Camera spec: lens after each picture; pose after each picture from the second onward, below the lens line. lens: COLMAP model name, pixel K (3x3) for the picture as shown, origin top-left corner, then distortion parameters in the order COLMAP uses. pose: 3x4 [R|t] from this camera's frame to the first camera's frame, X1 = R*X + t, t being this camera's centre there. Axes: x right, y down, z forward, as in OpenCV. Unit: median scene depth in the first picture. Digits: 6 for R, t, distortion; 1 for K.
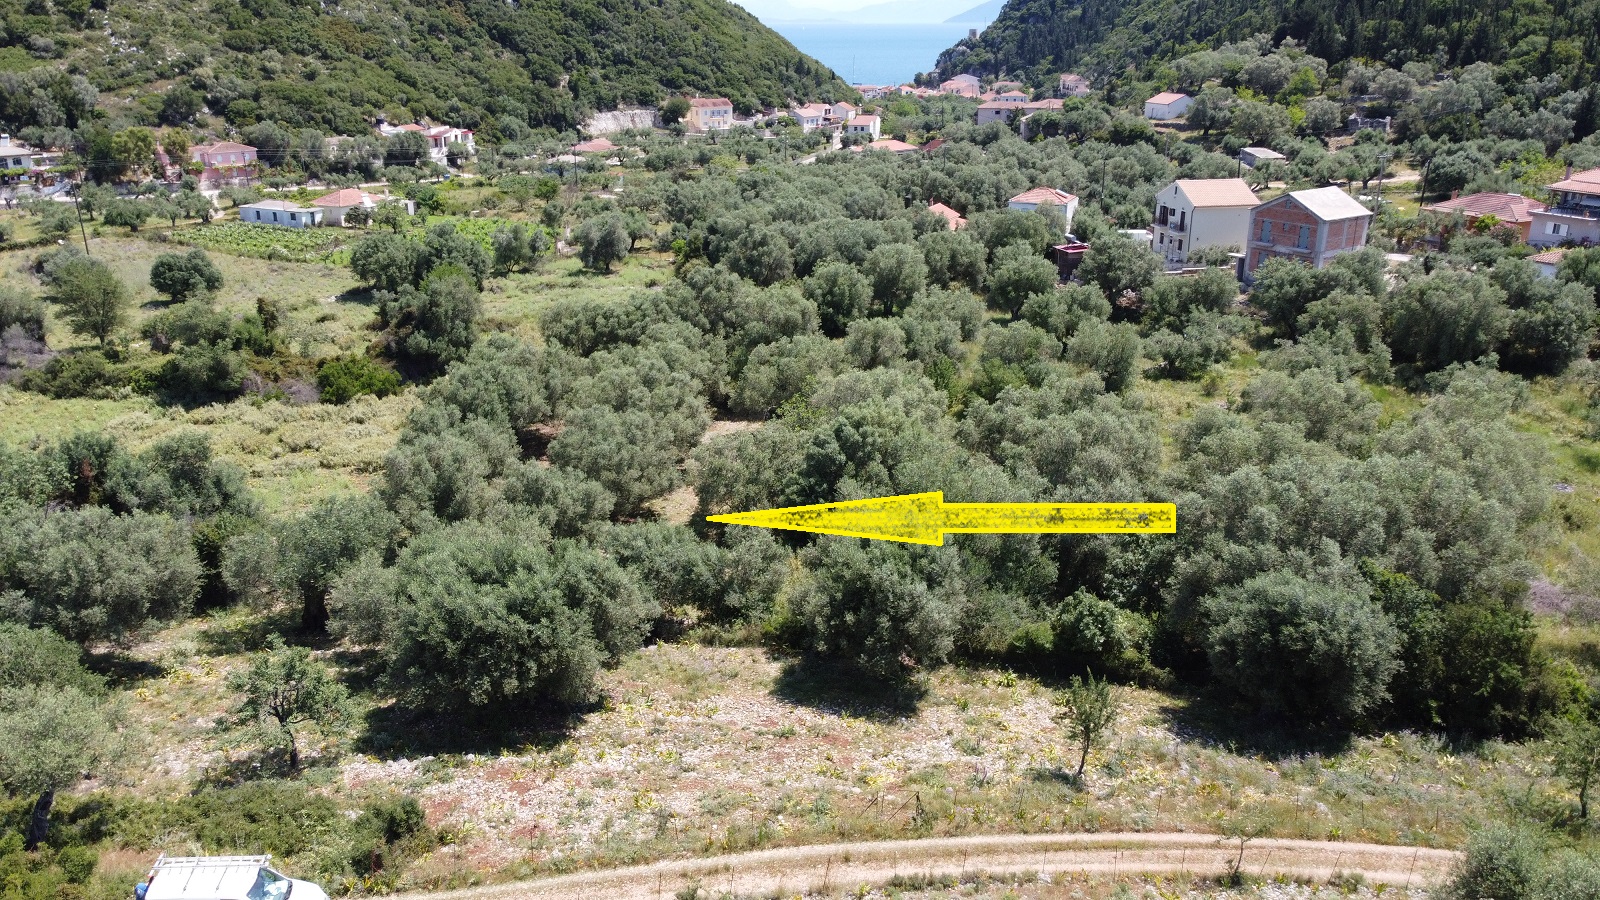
lens RADIAL K [[1214.0, 0, 782.5], [0, 1214.0, 444.5], [0, 0, 1]] dist [0.002622, -0.011994]
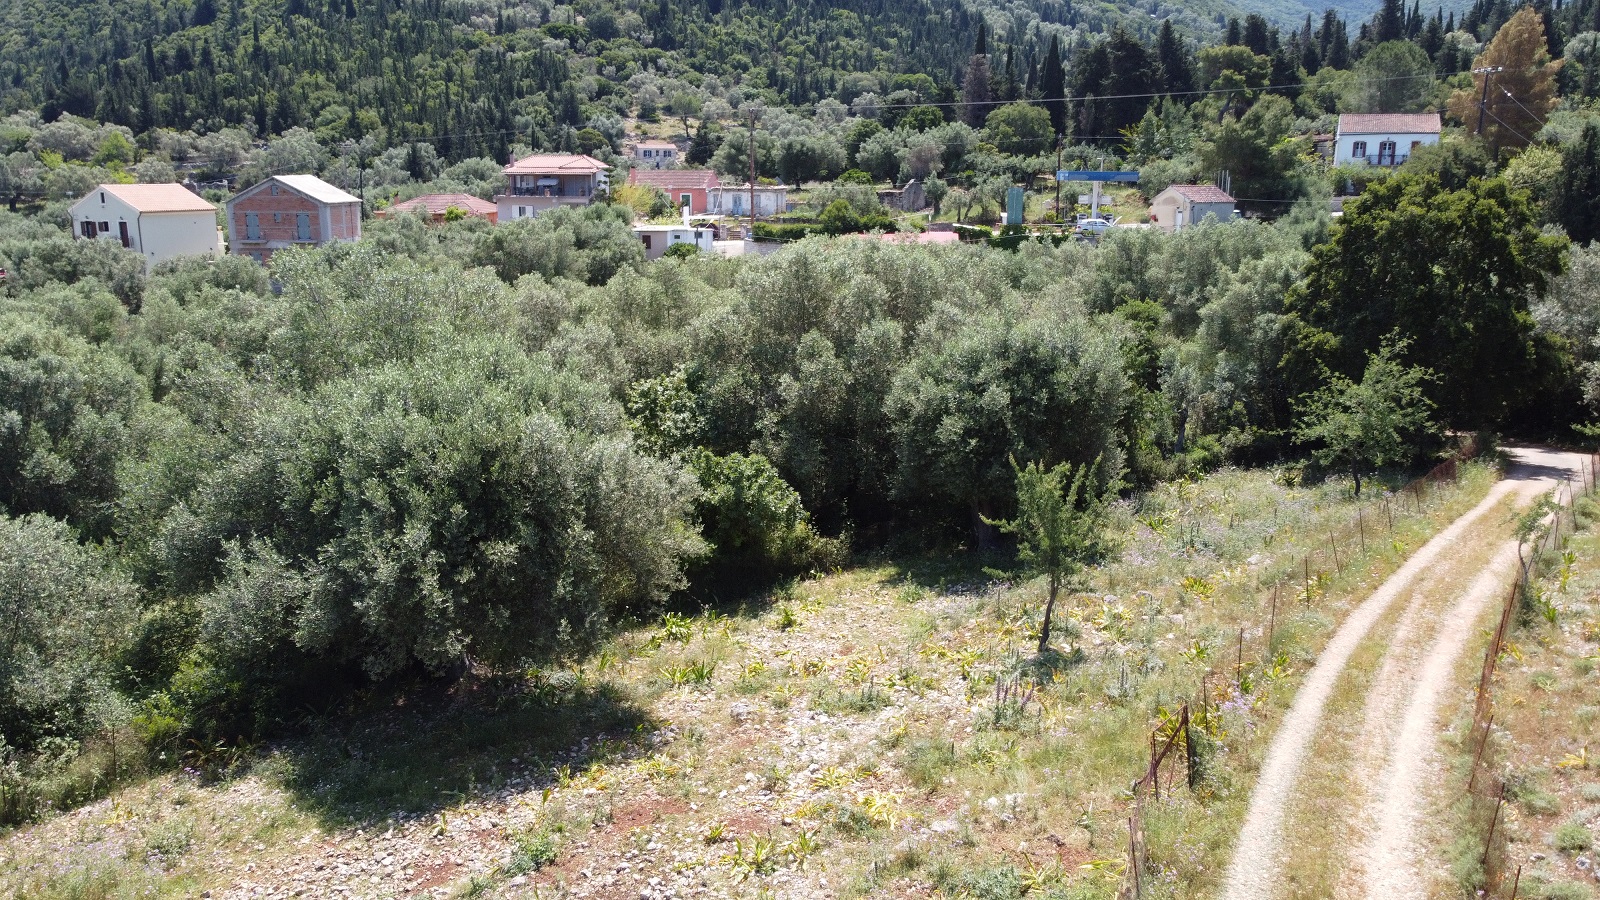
lens RADIAL K [[1214.0, 0, 782.5], [0, 1214.0, 444.5], [0, 0, 1]] dist [0.002622, -0.011994]
pose [[0.573608, -0.172355, 0.800792, -0.096399], [0.262718, 0.964677, 0.019443, 0.053889], [-0.775856, 0.199230, 0.598627, 0.289449]]
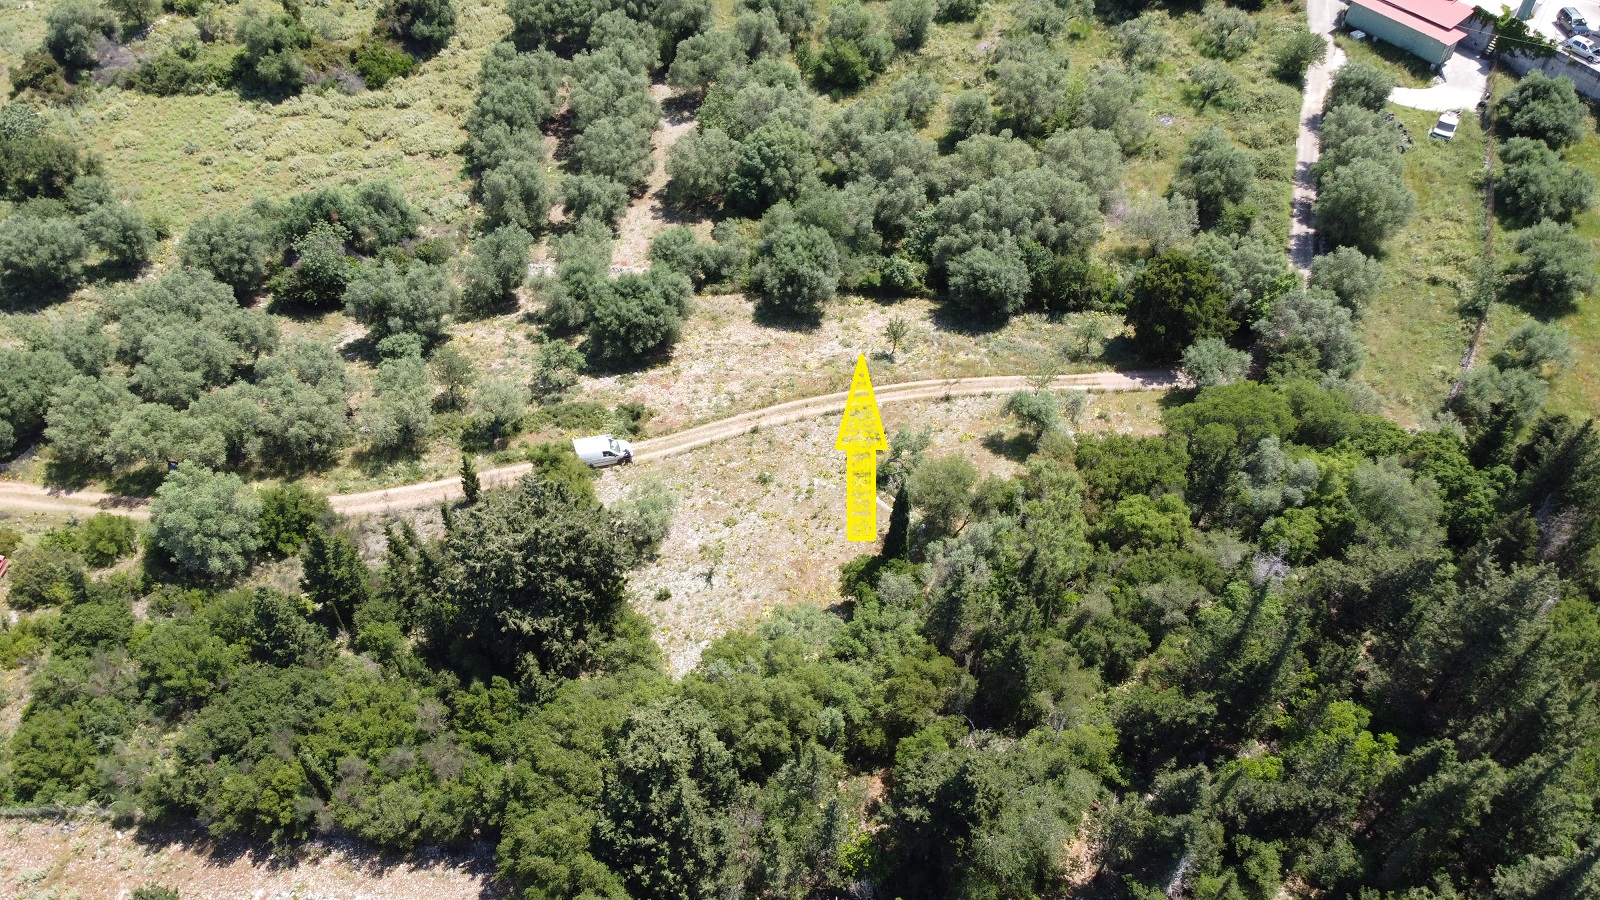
lens RADIAL K [[1214.0, 0, 782.5], [0, 1214.0, 444.5], [0, 0, 1]] dist [0.002622, -0.011994]
pose [[0.986662, -0.115151, 0.115058, -0.103847], [0.049403, 0.885305, 0.462380, -0.268348], [-0.155105, -0.450529, 0.879185, -0.450043]]
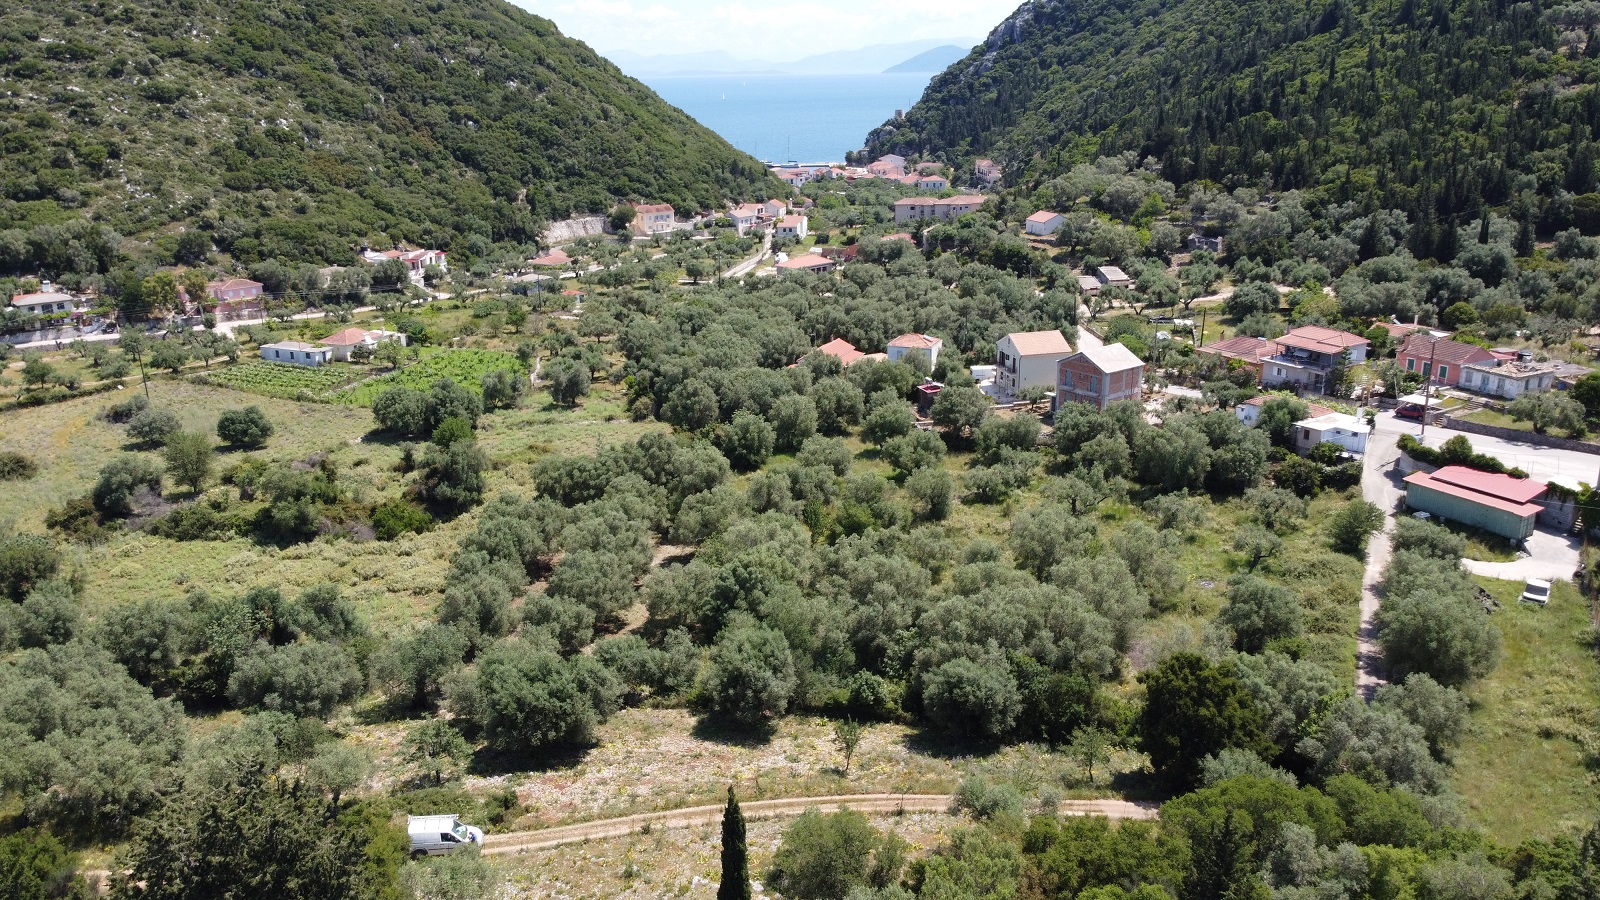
lens RADIAL K [[1214.0, 0, 782.5], [0, 1214.0, 444.5], [0, 0, 1]] dist [0.002622, -0.011994]
pose [[0.998851, -0.028133, 0.038799, 0.031473], [0.029577, 0.998872, -0.037144, -0.070680], [-0.037711, 0.038248, 0.998556, -0.375929]]
